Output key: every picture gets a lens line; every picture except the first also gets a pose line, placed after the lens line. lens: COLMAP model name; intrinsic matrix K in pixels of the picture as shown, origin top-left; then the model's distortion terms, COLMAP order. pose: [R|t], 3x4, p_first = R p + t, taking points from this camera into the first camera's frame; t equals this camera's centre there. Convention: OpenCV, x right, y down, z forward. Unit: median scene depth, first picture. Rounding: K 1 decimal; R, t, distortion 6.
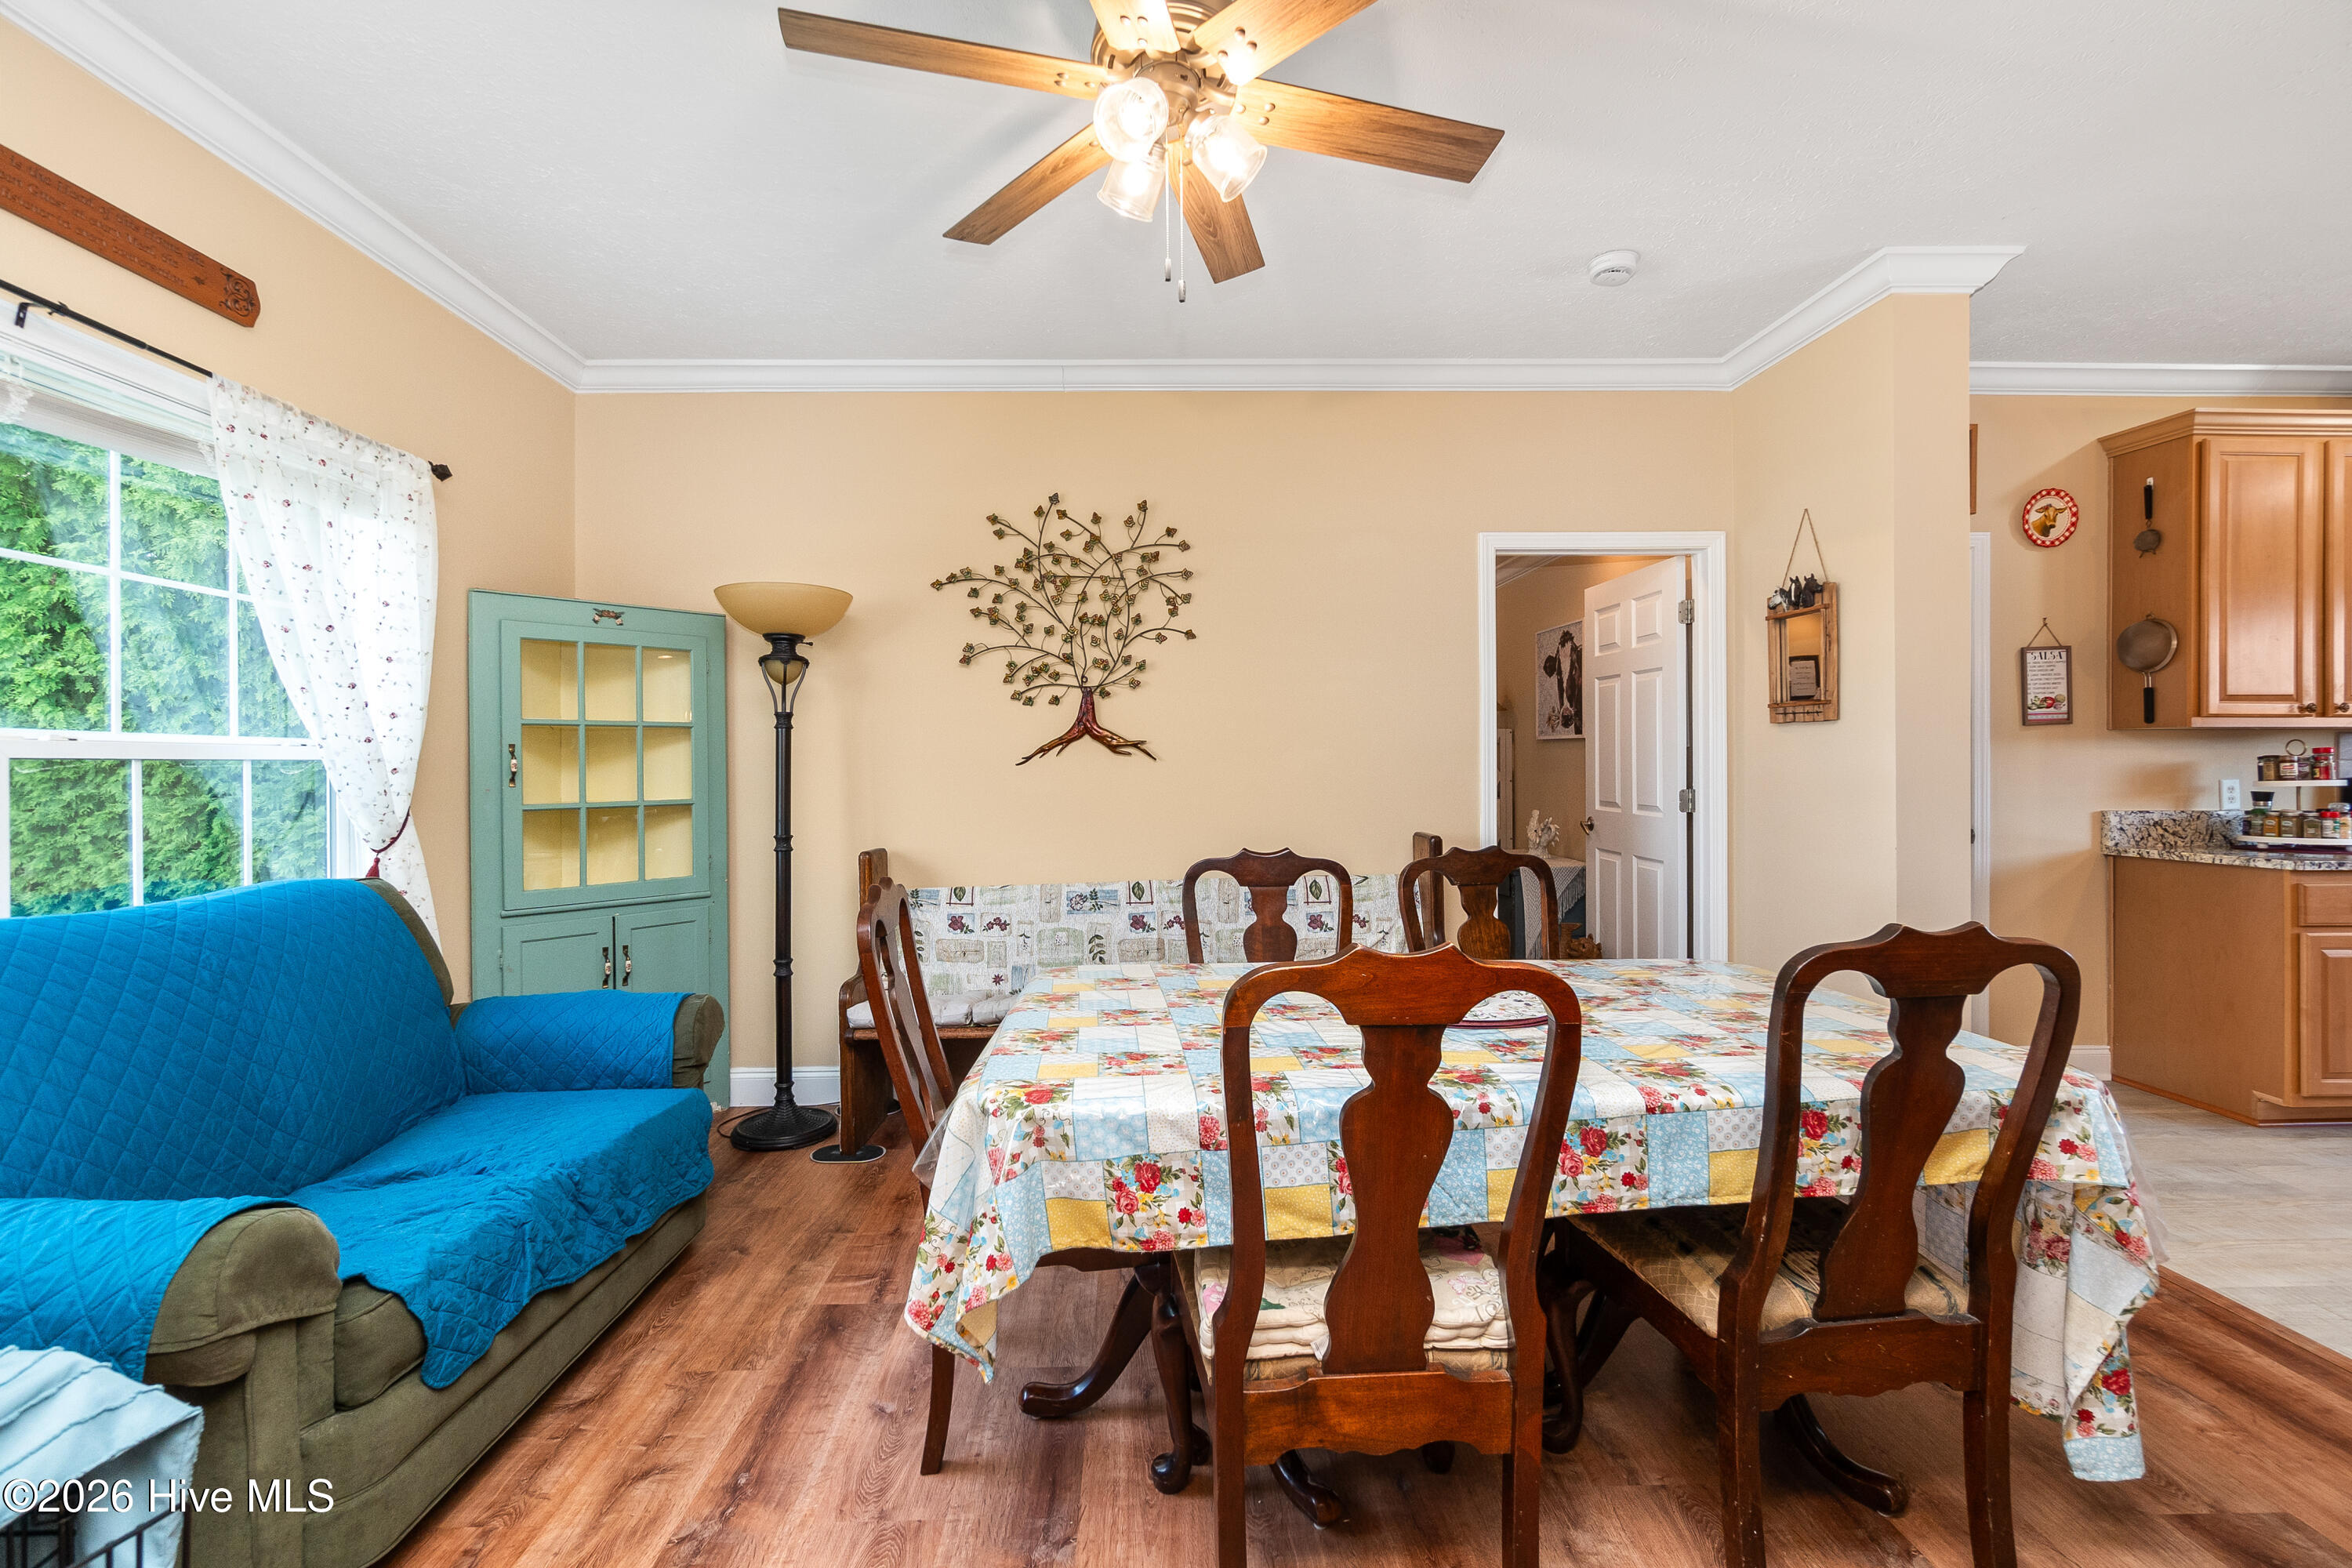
lens RADIAL K [[1012.9, 0, 1127.4], [0, 1012.9, 773.3], [0, 0, 1]] dist [-0.008191, 0.002305]
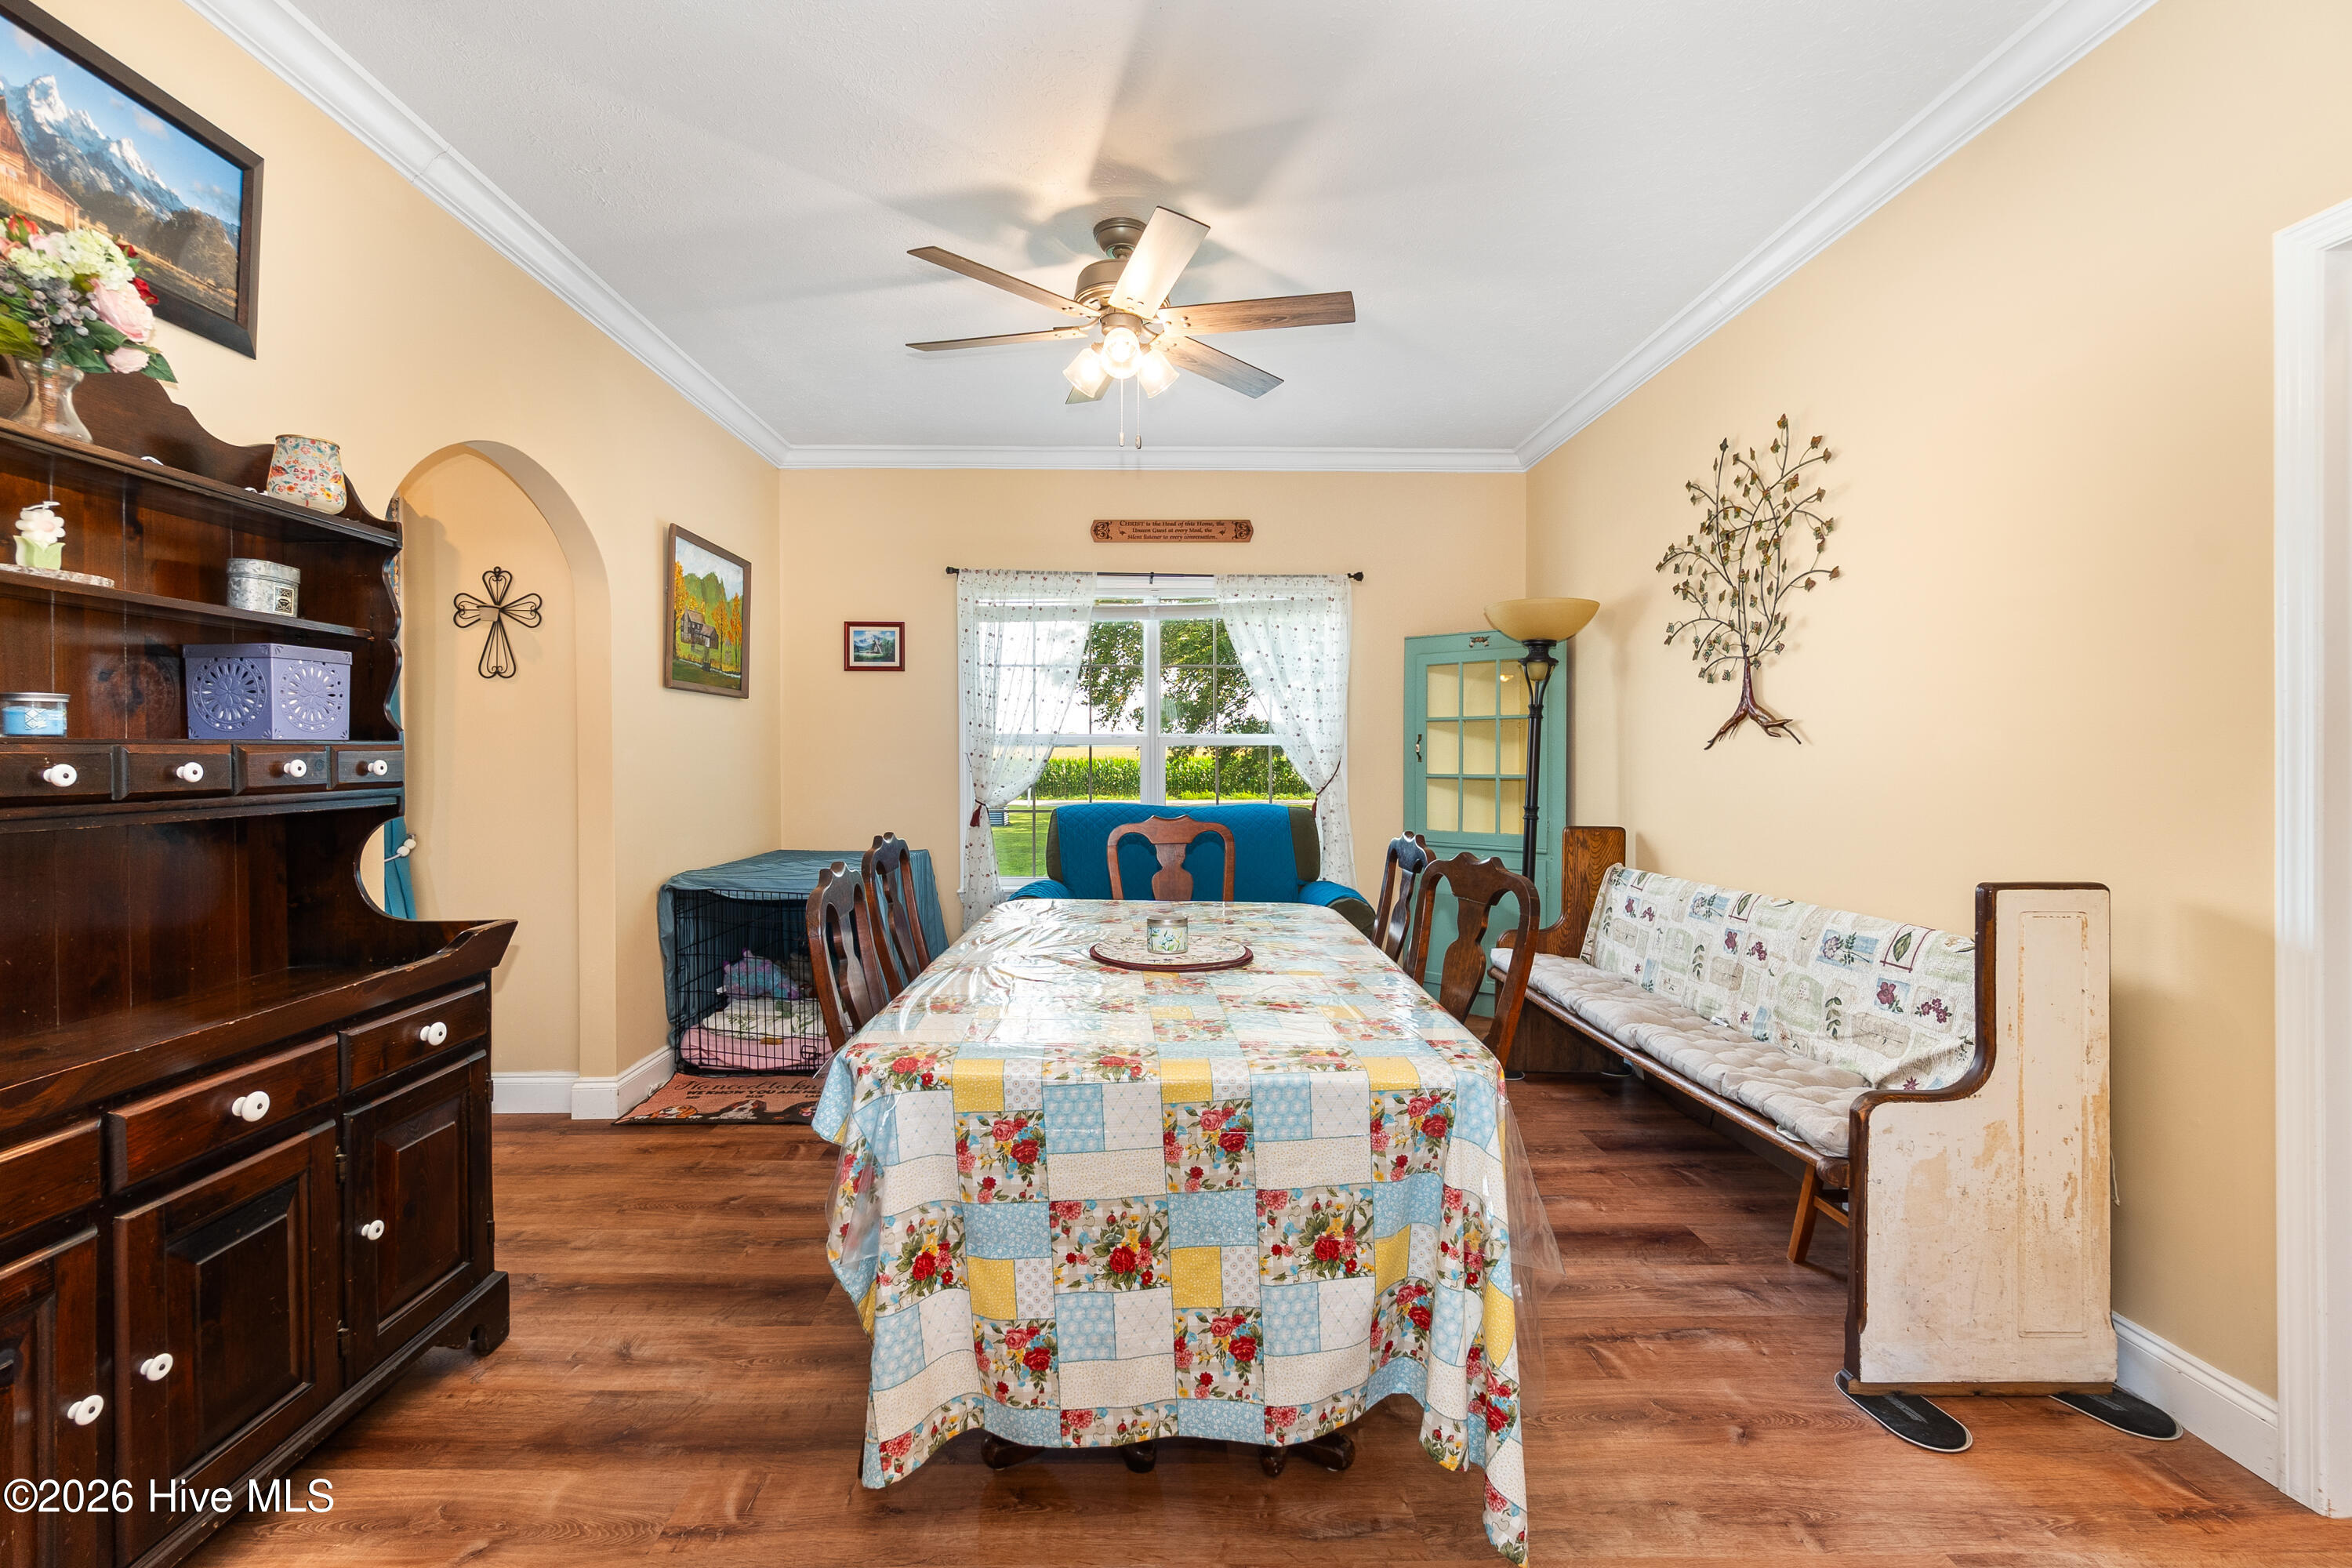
lens RADIAL K [[1012.9, 0, 1169.2], [0, 1012.9, 754.5], [0, 0, 1]] dist [-0.008191, 0.002305]
pose [[0.019141, 0.009209, -0.999774, 0.789710], [-0.003467, 0.999952, 0.009144, -0.010307], [0.999811, 0.003291, 0.019172, 0.505016]]
